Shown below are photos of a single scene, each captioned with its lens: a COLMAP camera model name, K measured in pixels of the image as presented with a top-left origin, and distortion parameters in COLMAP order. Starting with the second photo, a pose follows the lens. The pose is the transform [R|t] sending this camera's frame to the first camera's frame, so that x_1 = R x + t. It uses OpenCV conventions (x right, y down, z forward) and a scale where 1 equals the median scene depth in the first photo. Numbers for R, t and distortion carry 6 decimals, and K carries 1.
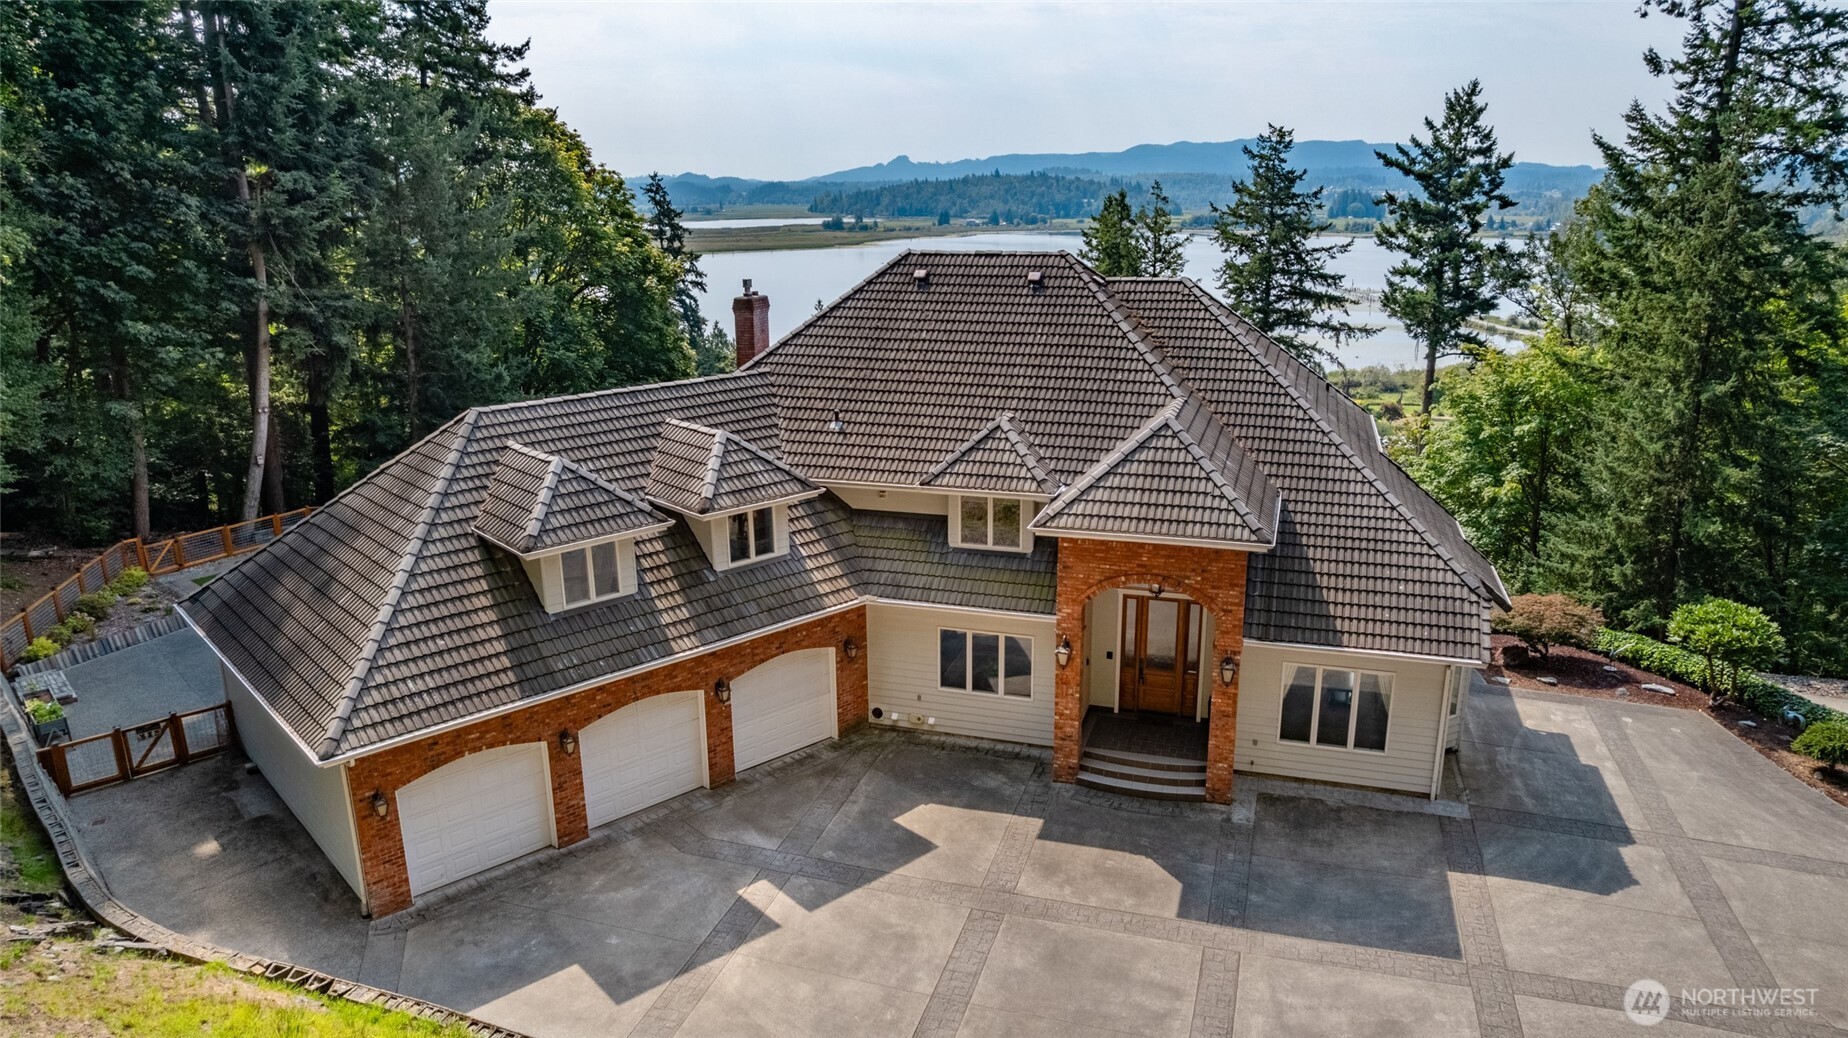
lens RADIAL K [[1169.2, 0, 921.5], [0, 1169.2, 520.3], [0, 0, 1]] dist [-0.040167, 0.019780]
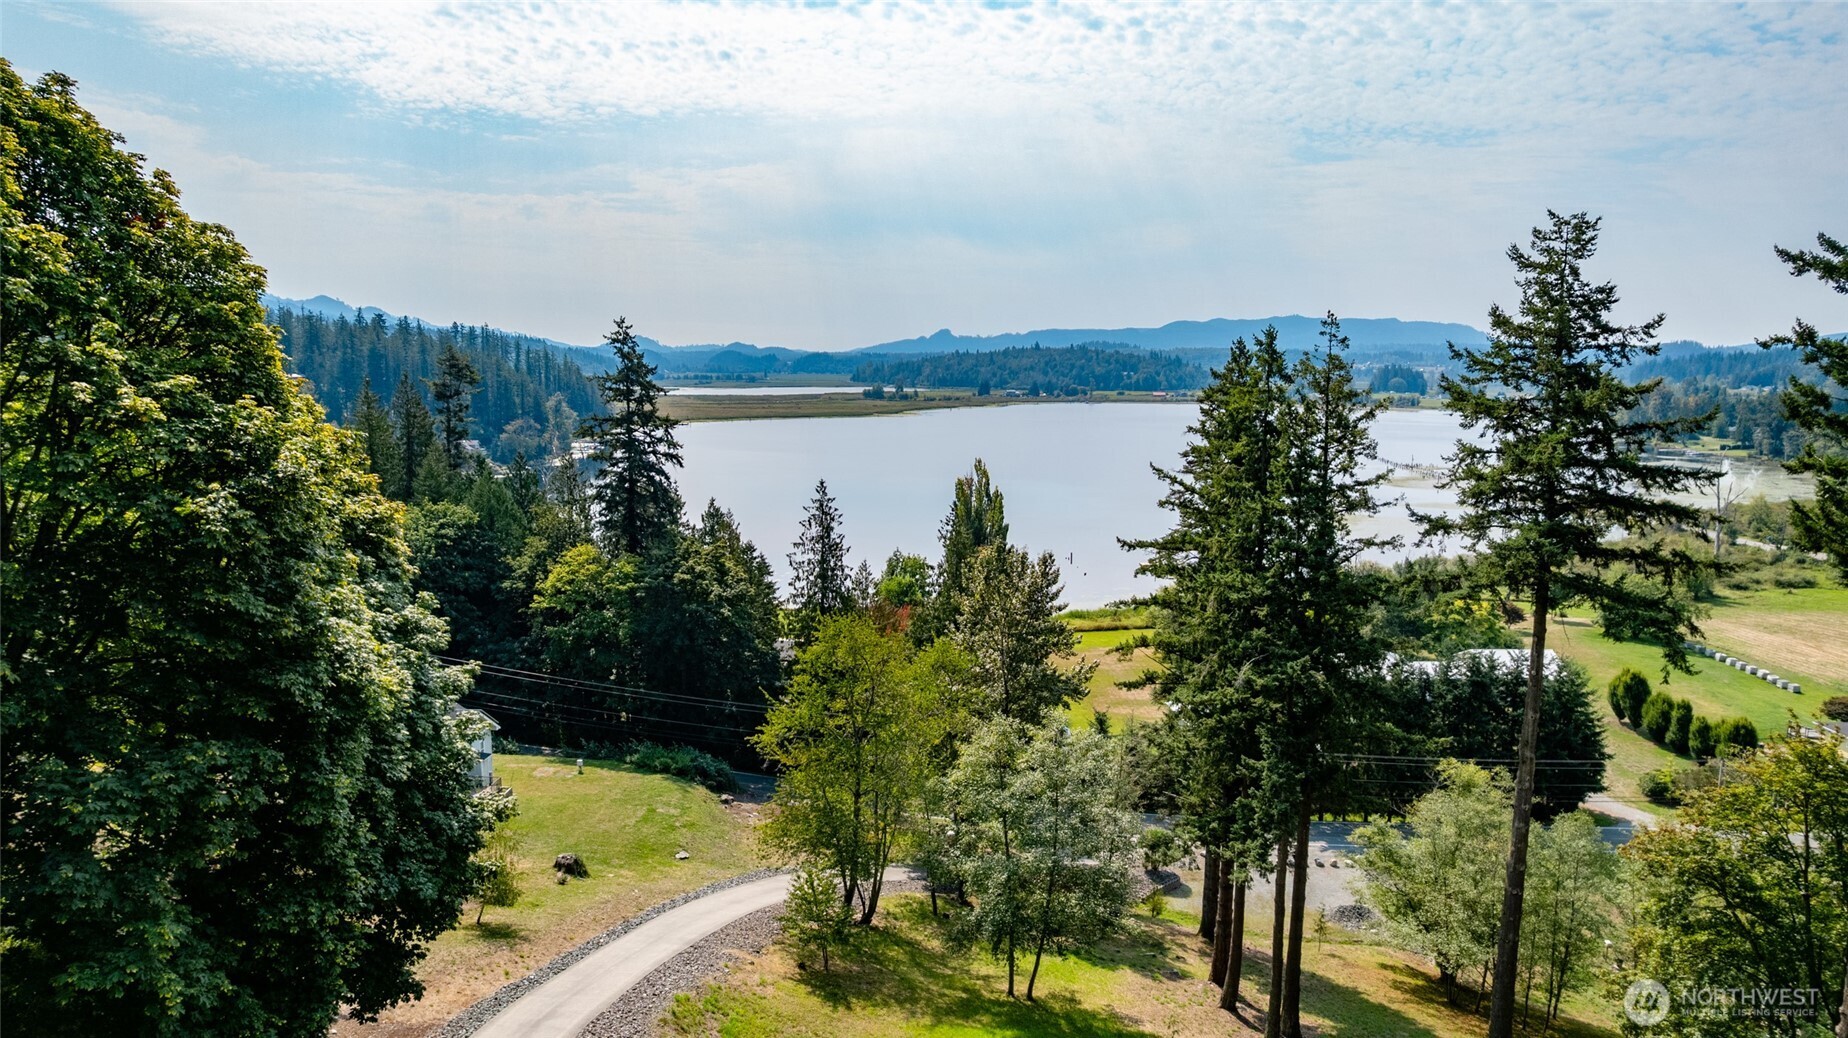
lens RADIAL K [[1169.2, 0, 938.2], [0, 1169.2, 532.8], [0, 0, 1]] dist [-0.040167, 0.019780]
pose [[0.999712, 0.015191, -0.018593, 0.004160], [-0.017489, 0.991307, -0.130402, -0.051810], [0.016450, 0.130689, 0.991287, 0.225537]]
